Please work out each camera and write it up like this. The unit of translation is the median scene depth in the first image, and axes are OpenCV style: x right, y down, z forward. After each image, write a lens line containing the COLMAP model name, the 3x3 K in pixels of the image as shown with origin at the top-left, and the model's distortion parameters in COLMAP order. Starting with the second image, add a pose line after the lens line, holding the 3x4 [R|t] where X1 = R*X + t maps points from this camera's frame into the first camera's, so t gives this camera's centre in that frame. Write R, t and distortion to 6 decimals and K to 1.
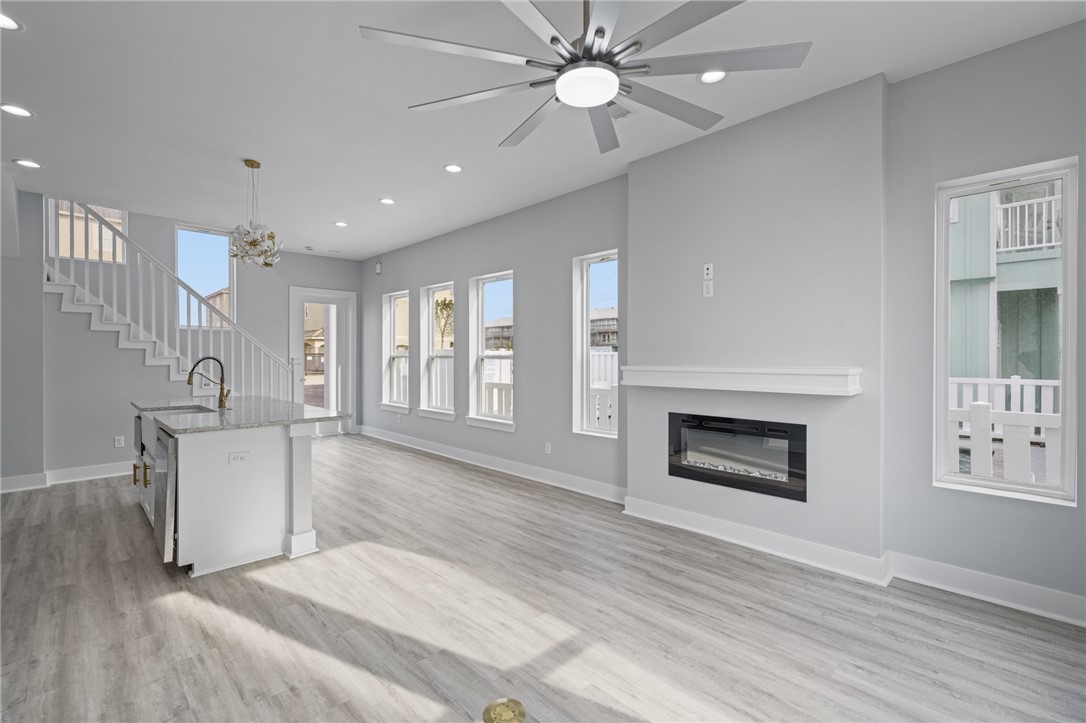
lens RADIAL K [[481.9, 0, 549.7], [0, 481.9, 360.3], [0, 0, 1]] dist [0.003398, -0.000547]
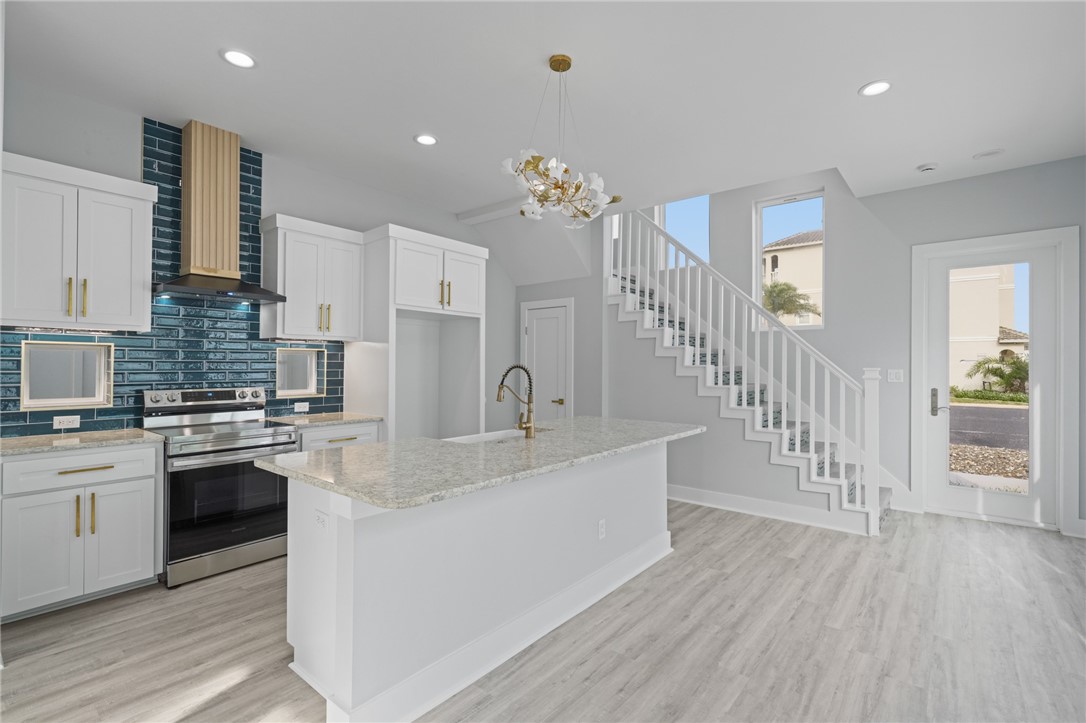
lens RADIAL K [[499.2, 0, 542.7], [0, 499.2, 359.4], [0, 0, 1]] dist [0.001103, 0.001438]
pose [[0.096590, -0.012187, -0.995250, 0.042352], [-0.011186, 0.999849, -0.013329, -0.006159], [0.995261, 0.012420, 0.096439, 1.038666]]
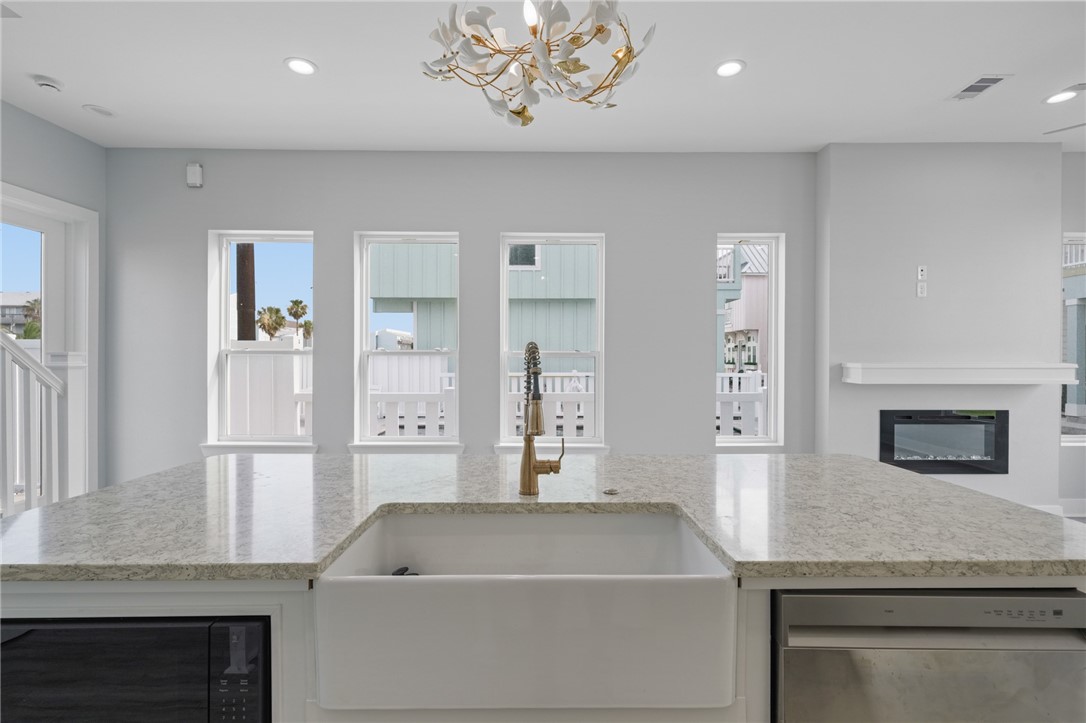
lens RADIAL K [[499.2, 0, 528.7], [0, 499.2, 360.5], [0, 0, 1]] dist [0.001103, 0.001438]
pose [[0.698022, -0.002963, 0.716070, -1.047639], [0.002870, 0.999995, 0.001341, 0.002744], [-0.716071, 0.001119, 0.698027, 0.849310]]
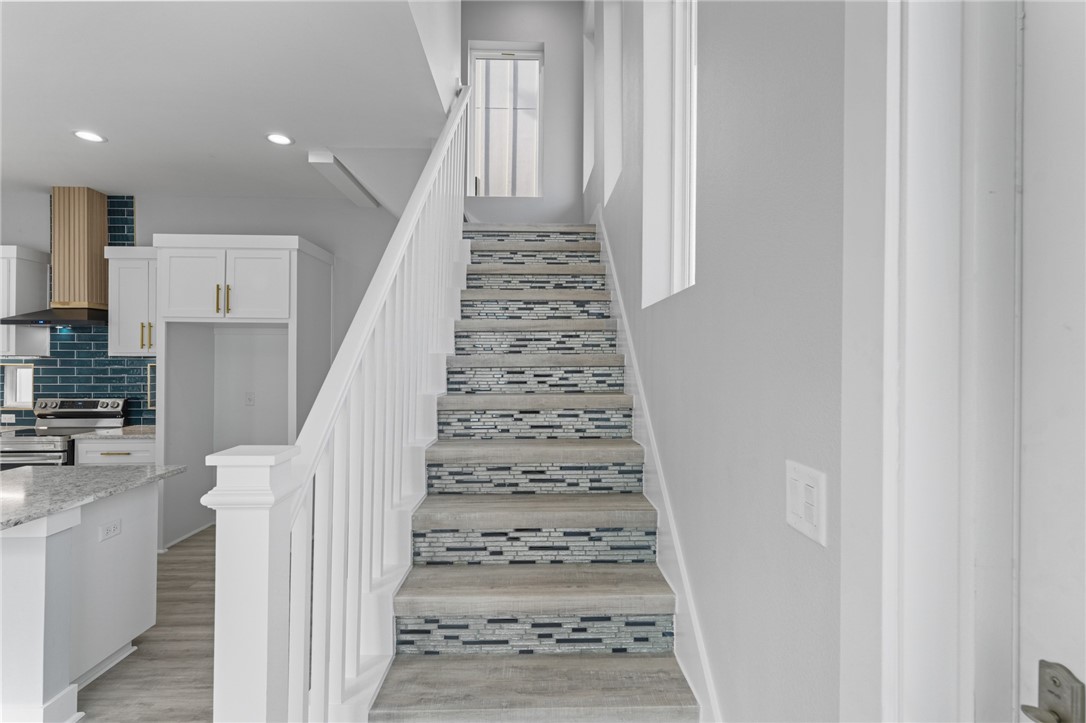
lens RADIAL K [[499.2, 0, 533.7], [0, 499.2, 358.3], [0, 0, 1]] dist [0.001103, 0.001438]
pose [[-0.687165, -0.008503, -0.726452, -0.883171], [-0.007279, 0.999962, -0.004819, -0.055710], [0.726465, 0.001976, -0.687201, 2.129658]]
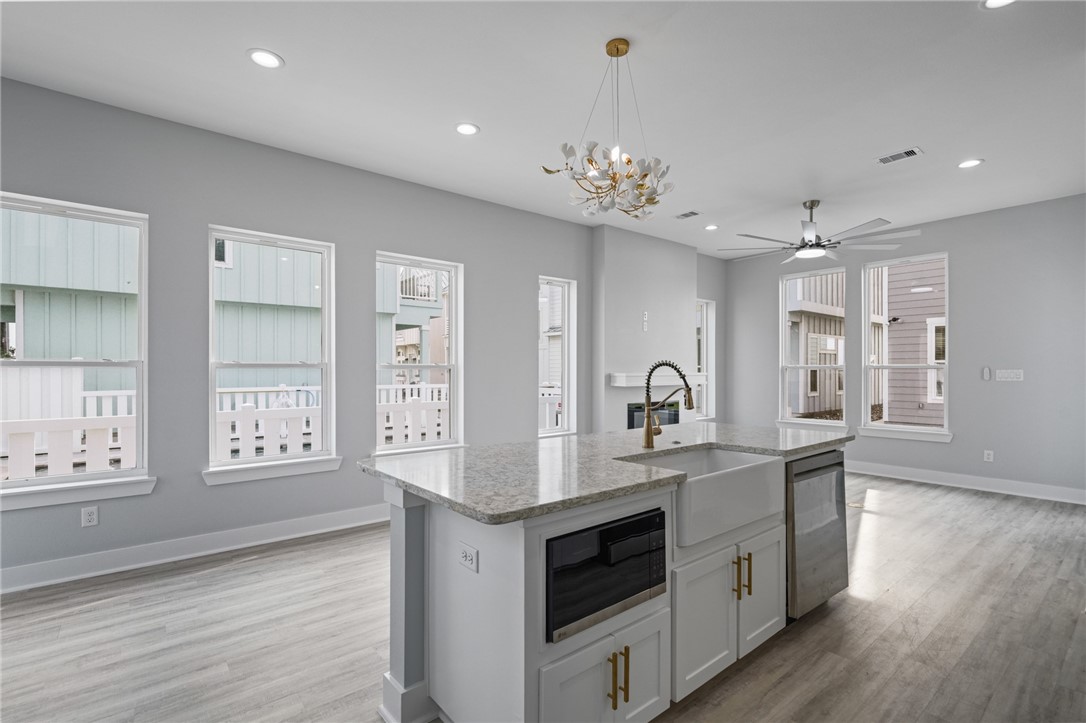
lens RADIAL K [[499.2, 0, 547.0], [0, 499.2, 374.0], [0, 0, 1]] dist [0.001103, 0.001438]
pose [[0.094916, -0.007353, 0.995458, -1.420682], [0.007205, 0.999952, 0.006699, 0.002642], [-0.995459, 0.006536, 0.094964, 1.168145]]
